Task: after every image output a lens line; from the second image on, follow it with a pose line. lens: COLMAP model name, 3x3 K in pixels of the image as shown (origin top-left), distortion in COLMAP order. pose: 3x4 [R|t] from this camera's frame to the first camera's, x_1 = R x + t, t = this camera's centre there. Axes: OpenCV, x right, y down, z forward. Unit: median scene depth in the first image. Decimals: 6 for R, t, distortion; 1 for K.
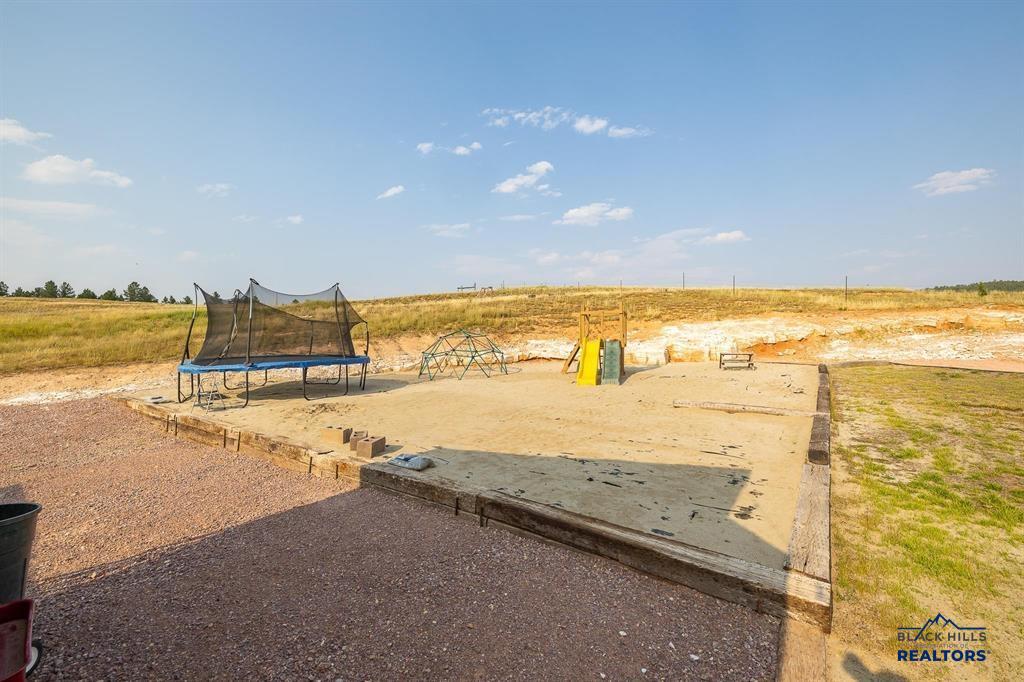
lens RADIAL K [[424.4, 0, 513.8], [0, 424.4, 337.2], [0, 0, 1]] dist [0.000531, 0.000619]
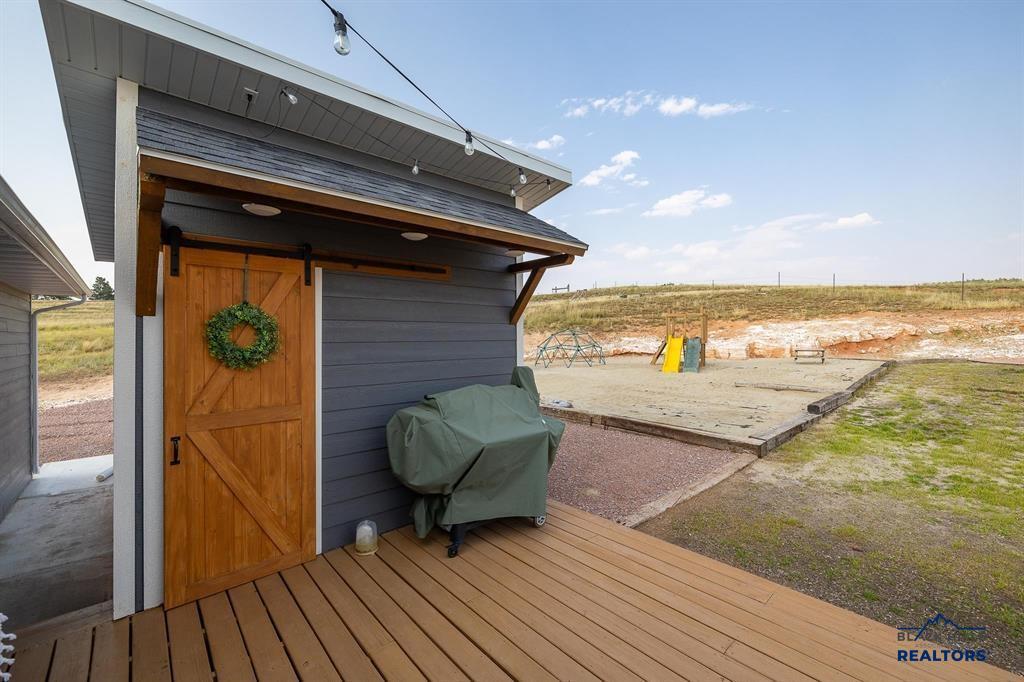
lens RADIAL K [[424.4, 0, 513.8], [0, 424.4, 332.7], [0, 0, 1]] dist [0.000531, 0.000619]
pose [[0.979588, 0.004263, -0.200969, -0.023288], [-0.004875, 0.999985, -0.002551, -0.001810], [0.200955, 0.003479, 0.979594, -0.218926]]
